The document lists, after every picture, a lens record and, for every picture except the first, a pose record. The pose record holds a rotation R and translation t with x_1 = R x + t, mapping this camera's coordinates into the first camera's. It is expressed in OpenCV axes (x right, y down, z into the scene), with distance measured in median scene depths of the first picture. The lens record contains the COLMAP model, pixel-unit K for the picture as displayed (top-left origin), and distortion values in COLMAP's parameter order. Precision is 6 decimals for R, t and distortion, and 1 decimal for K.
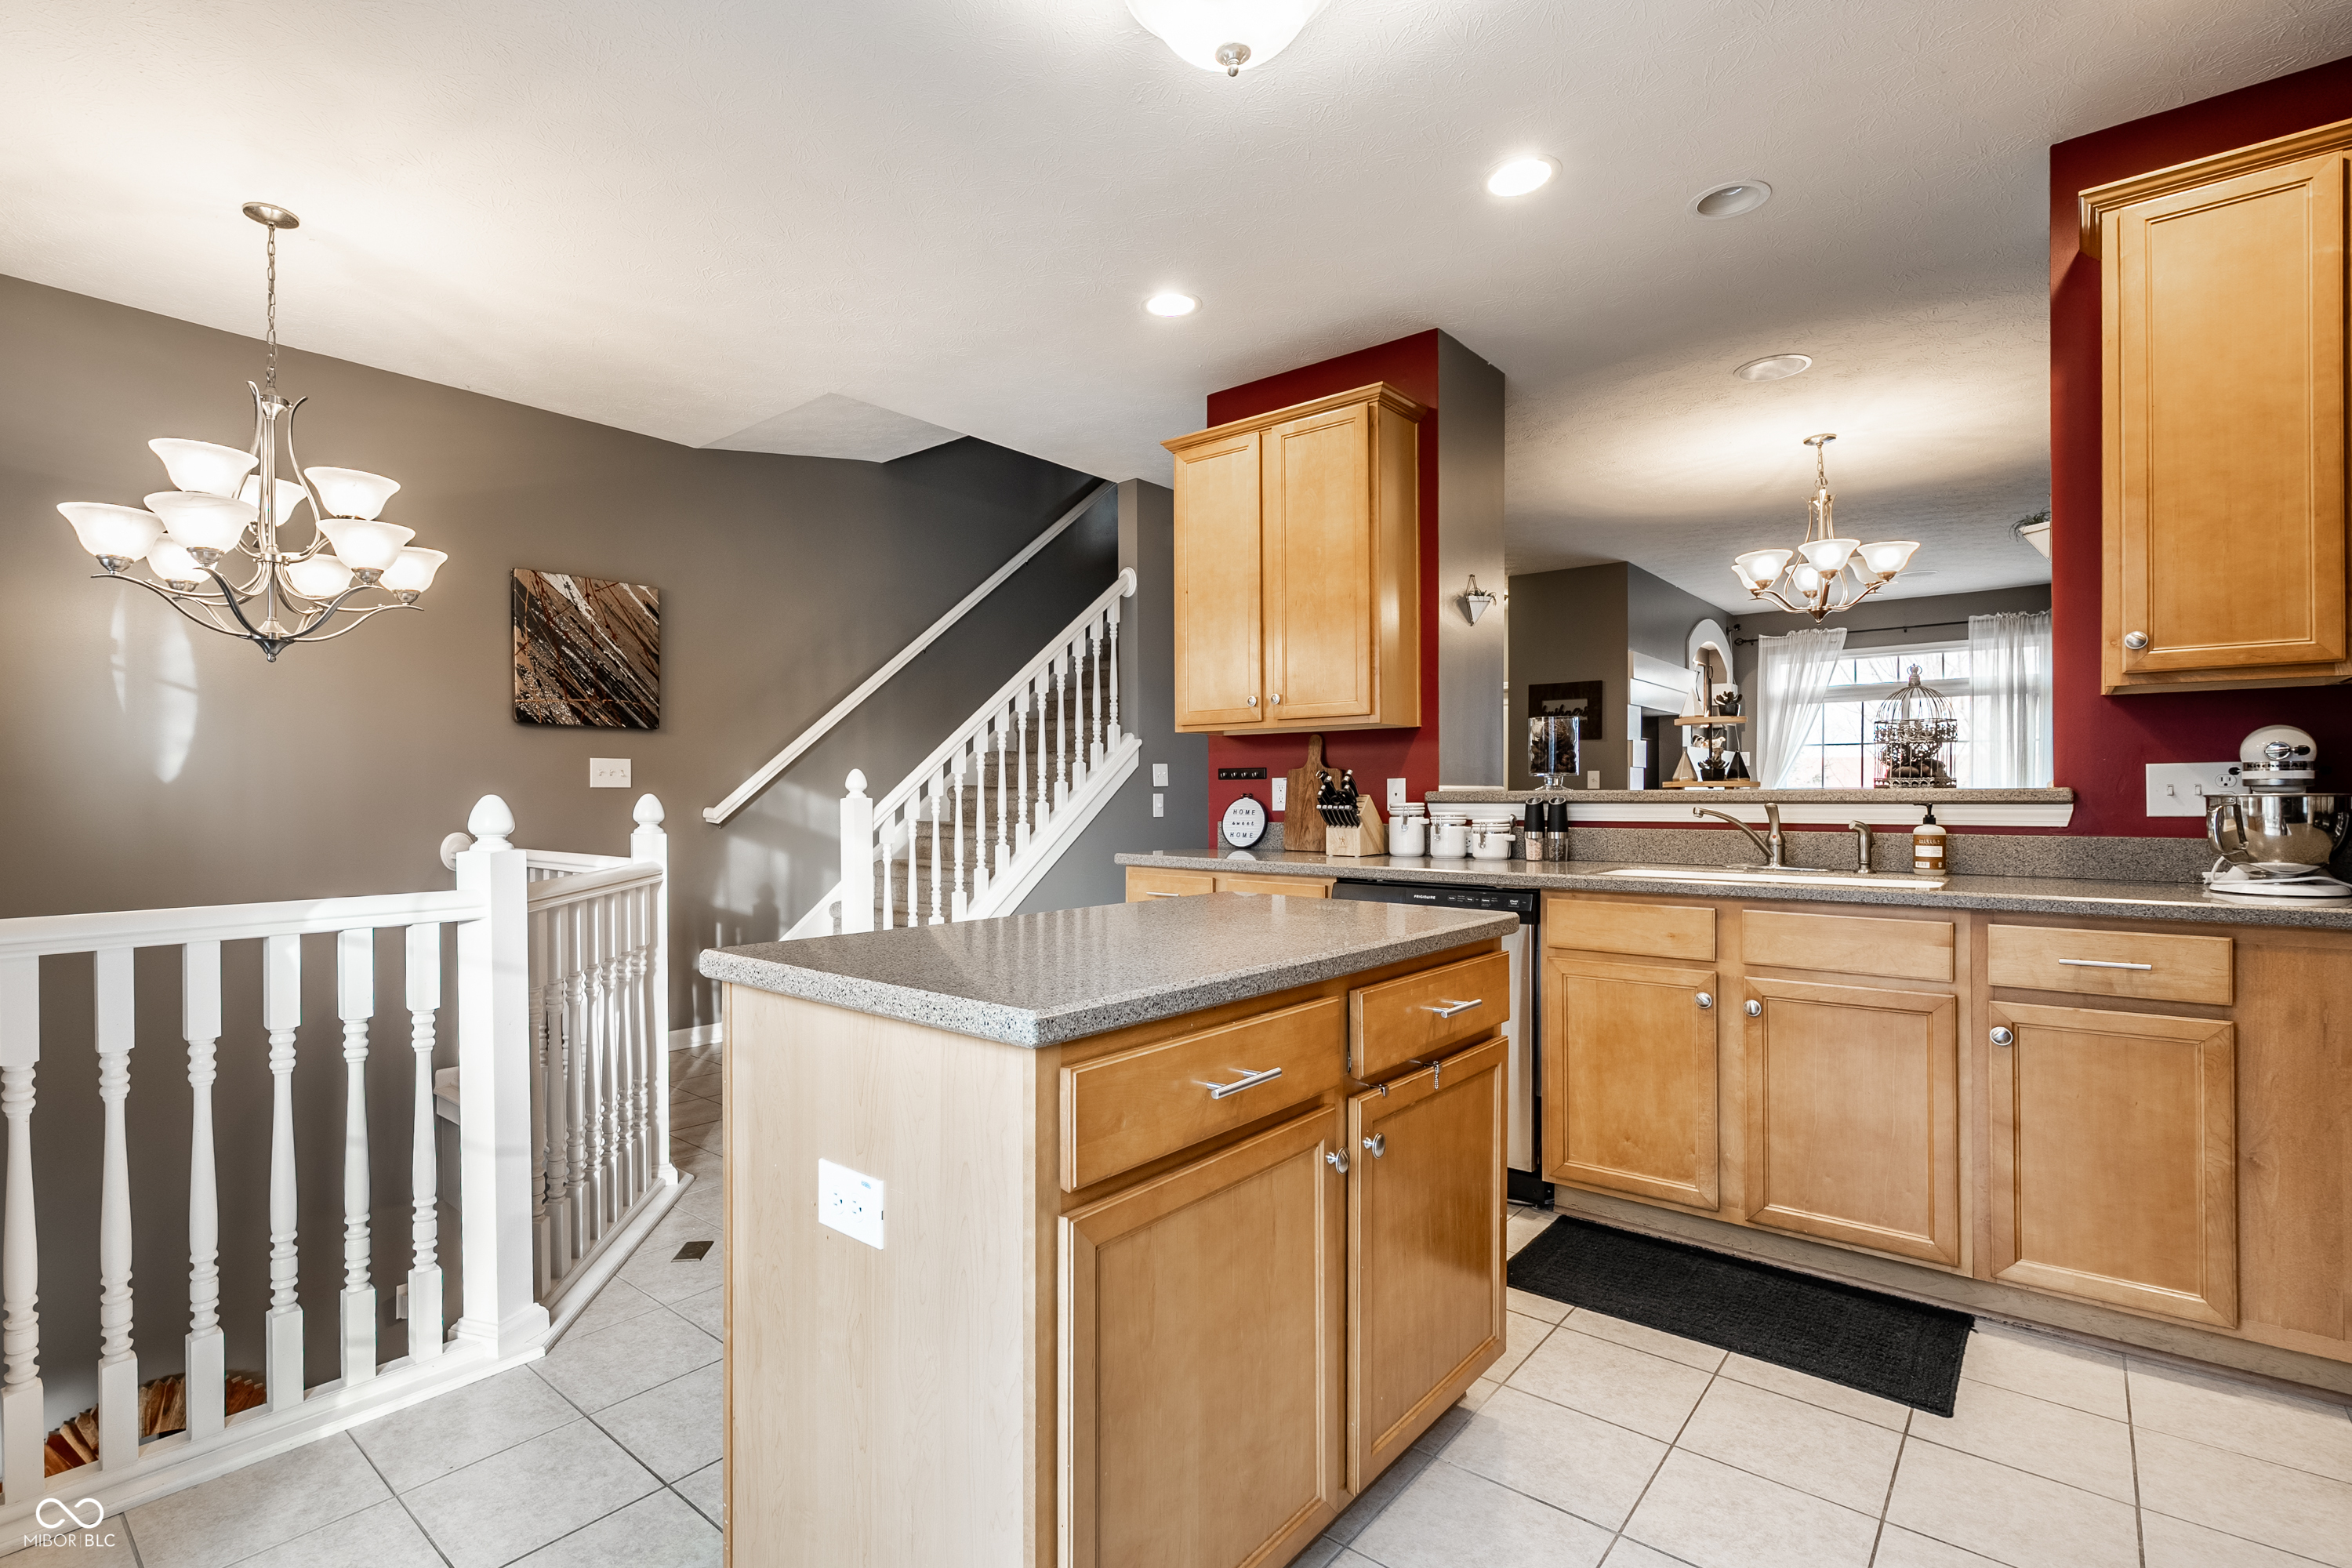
lens RADIAL K [[1062.1, 0, 1123.8], [0, 1062.1, 787.0], [0, 0, 1]] dist [-0.006672, 0.001424]
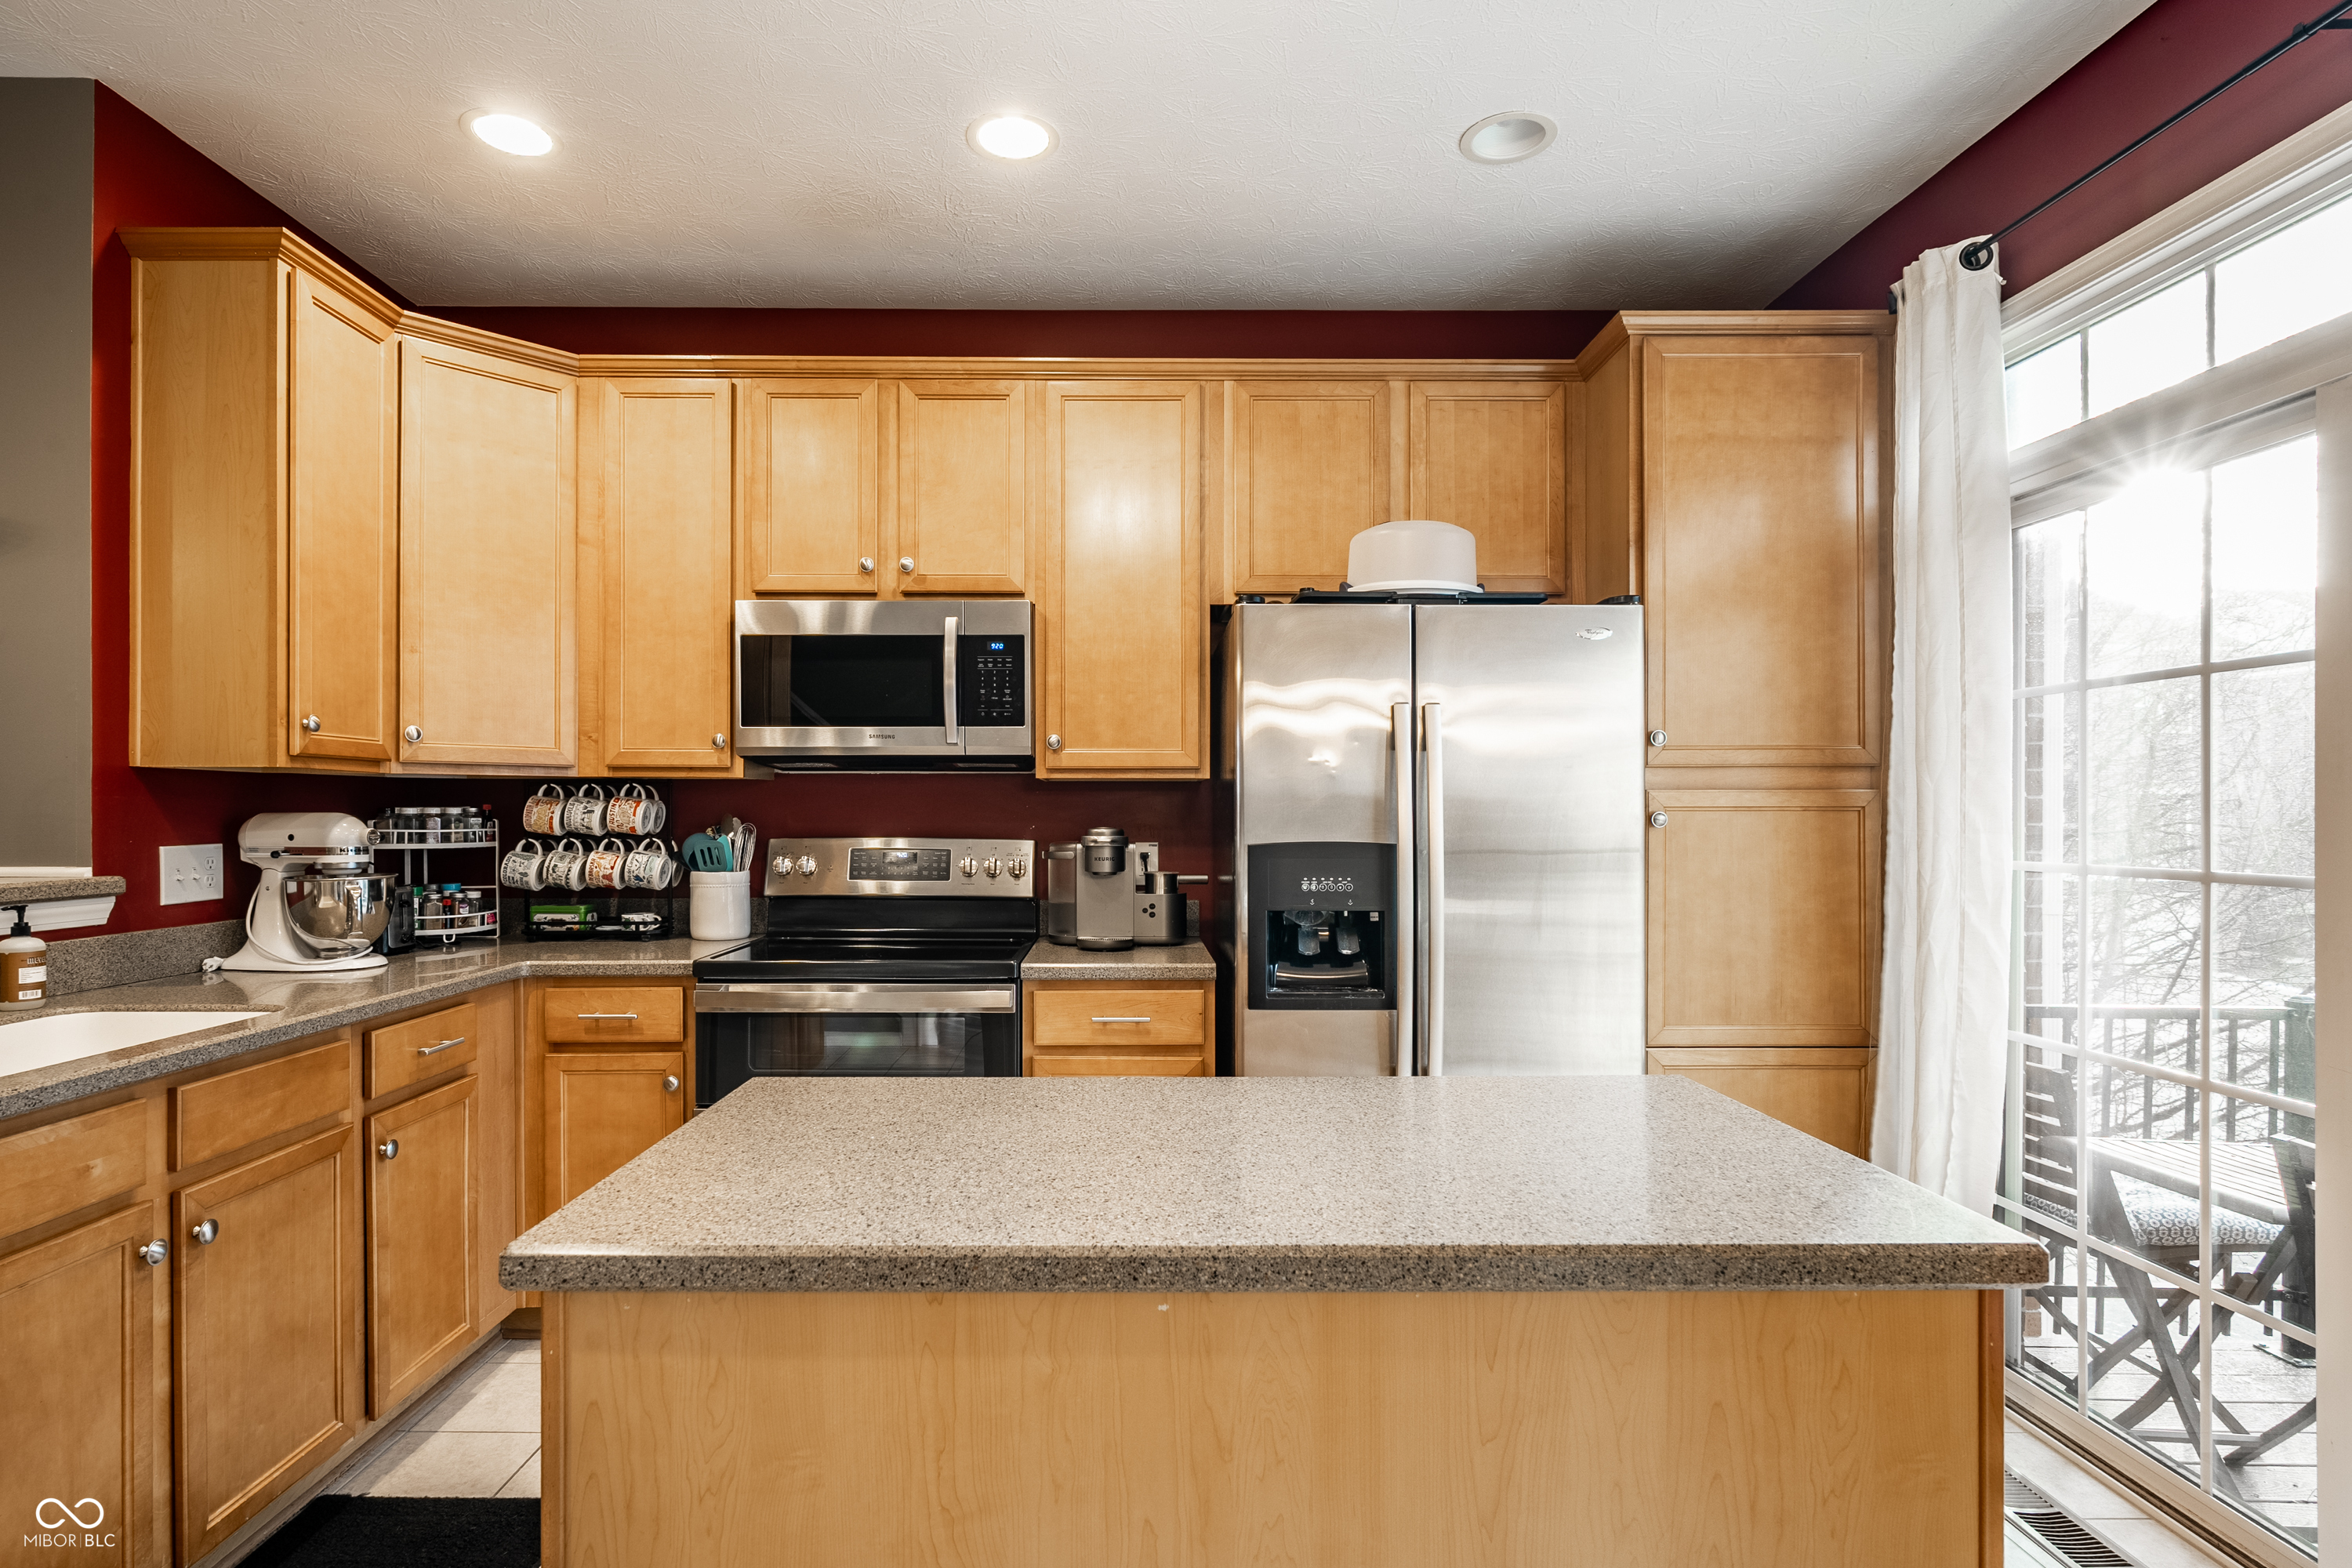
lens RADIAL K [[1216.9, 0, 1123.8], [0, 1216.9, 814.3], [0, 0, 1]] dist [-0.004379, 0.000537]
pose [[-0.651533, 0.002286, 0.758616, -0.257011], [-0.000910, 0.999992, -0.003795, -0.034457], [-0.758619, -0.003162, -0.651526, 0.784343]]
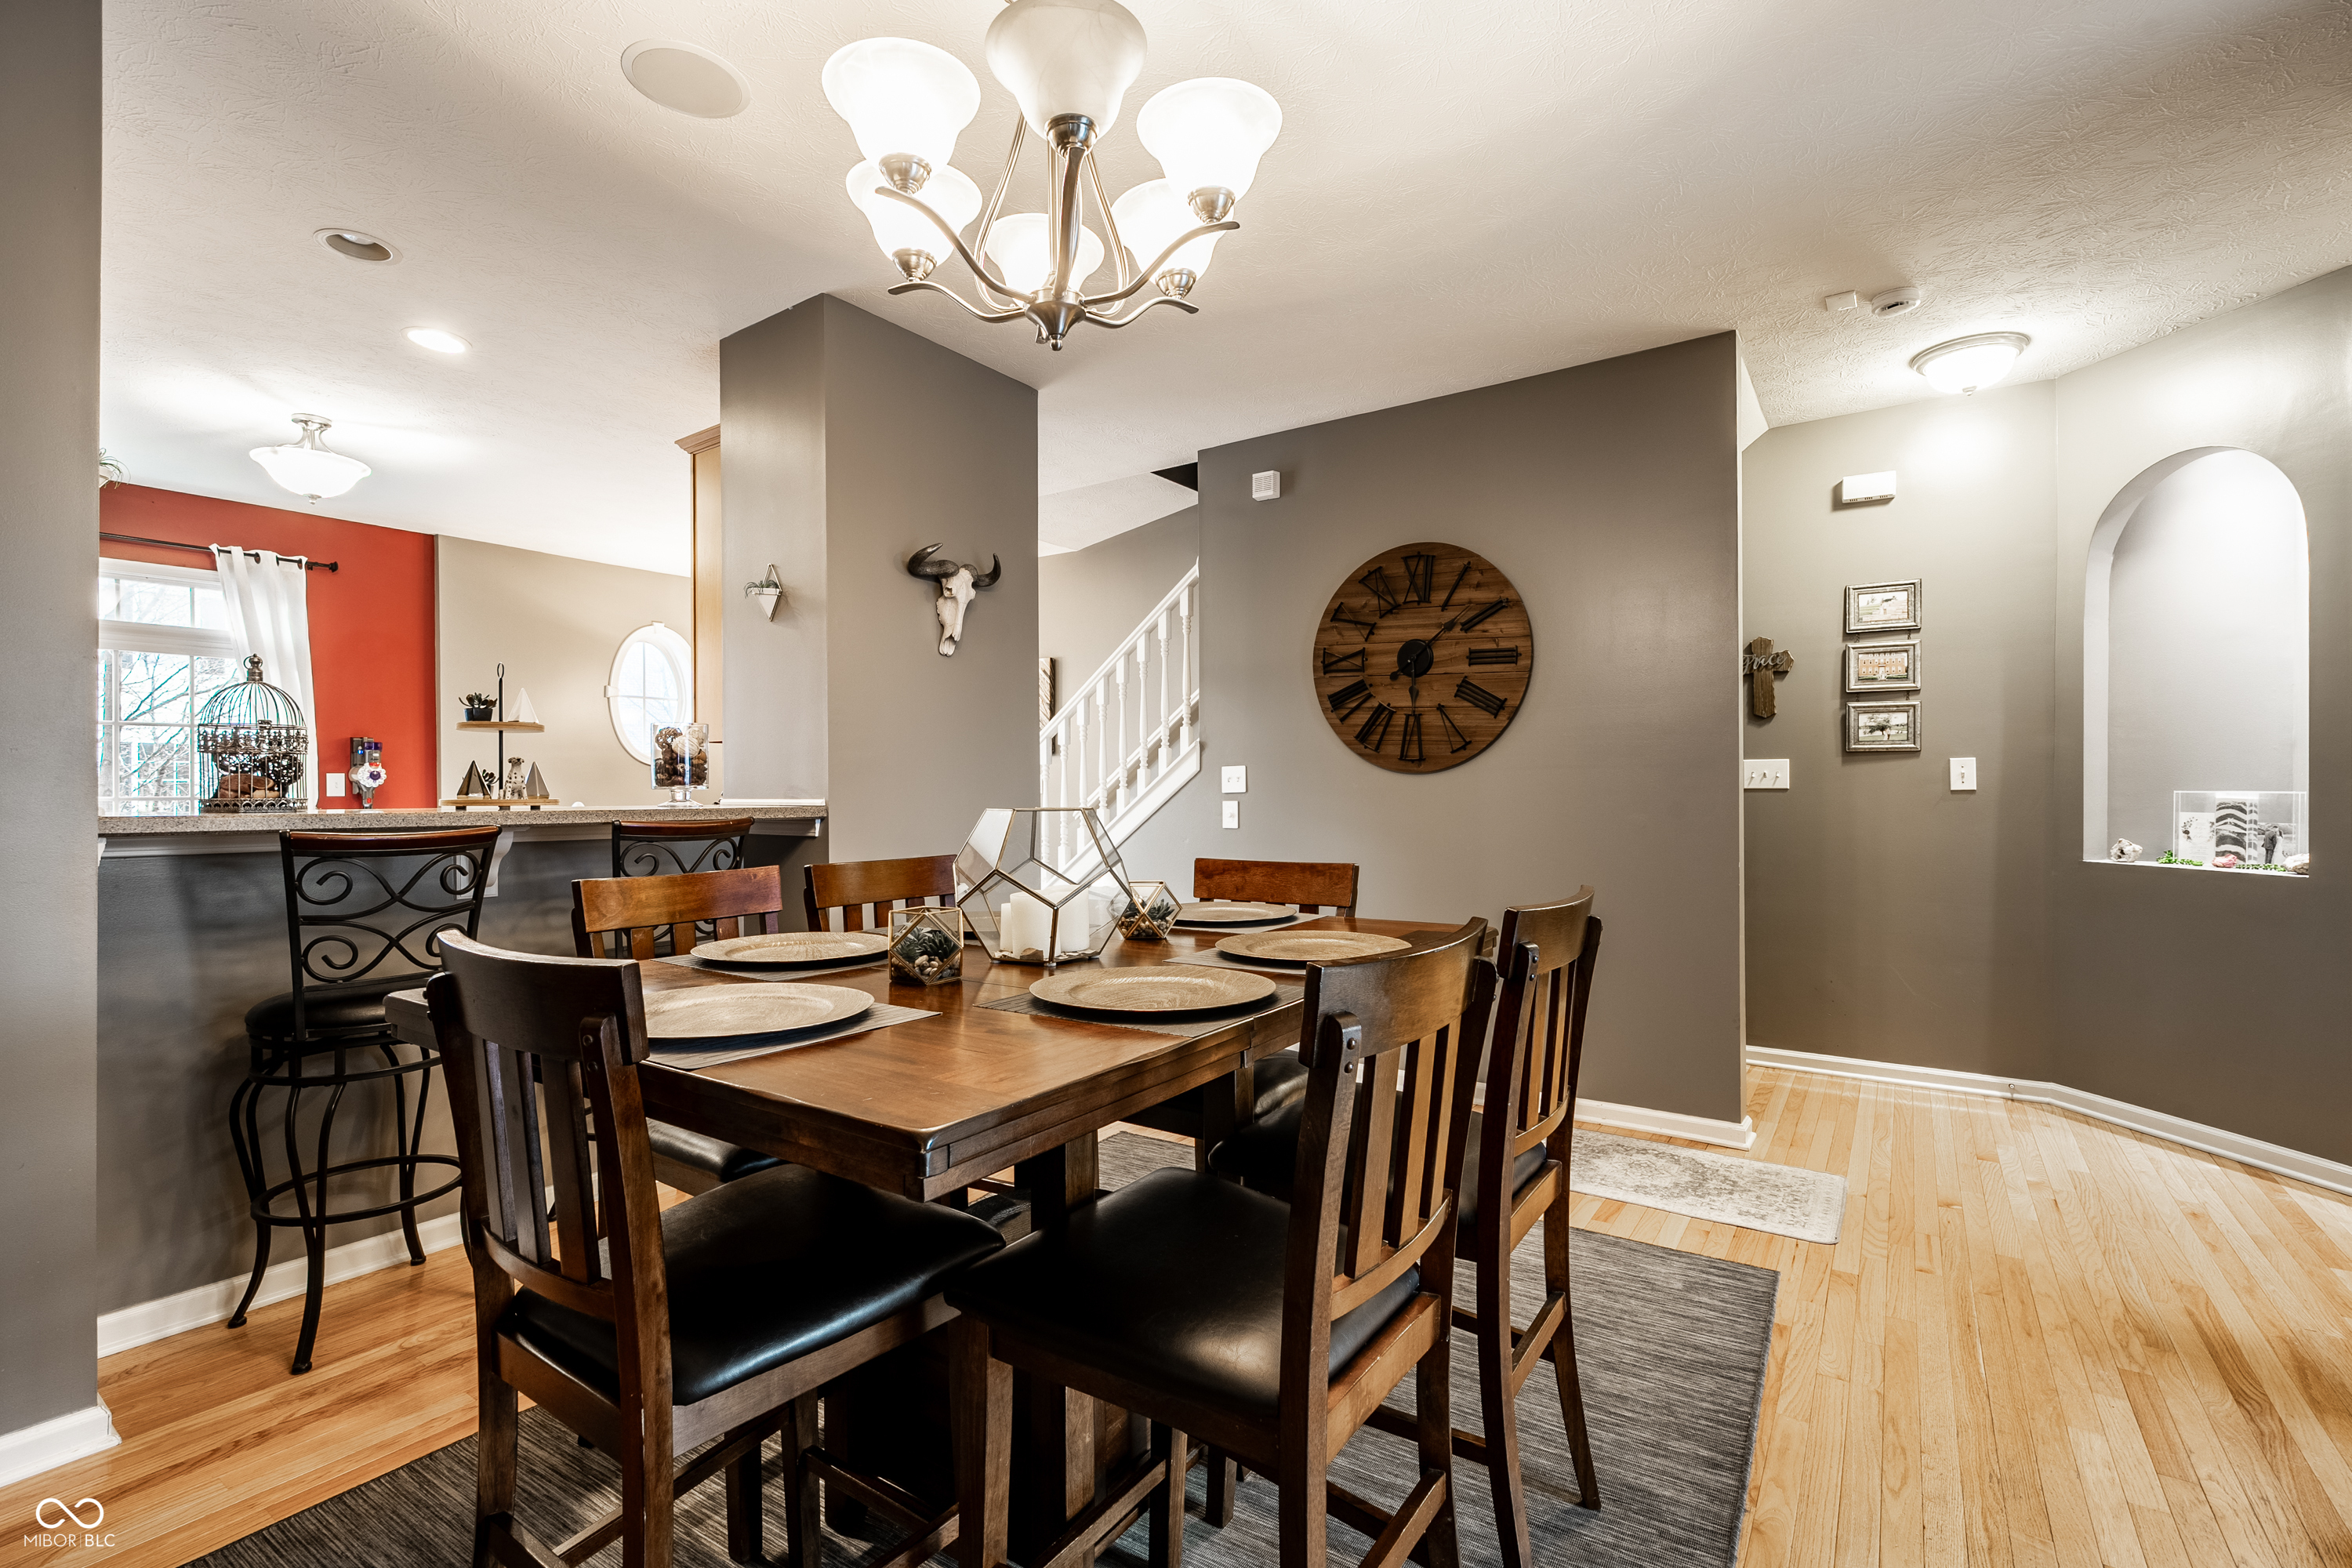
lens RADIAL K [[1062.1, 0, 1194.3], [0, 1062.1, 801.8], [0, 0, 1]] dist [-0.006672, 0.001424]
pose [[0.121362, 0.012133, -0.992534, 1.563639], [0.003903, 0.999912, 0.012701, -0.006921], [0.992601, -0.005415, 0.121304, 1.486490]]
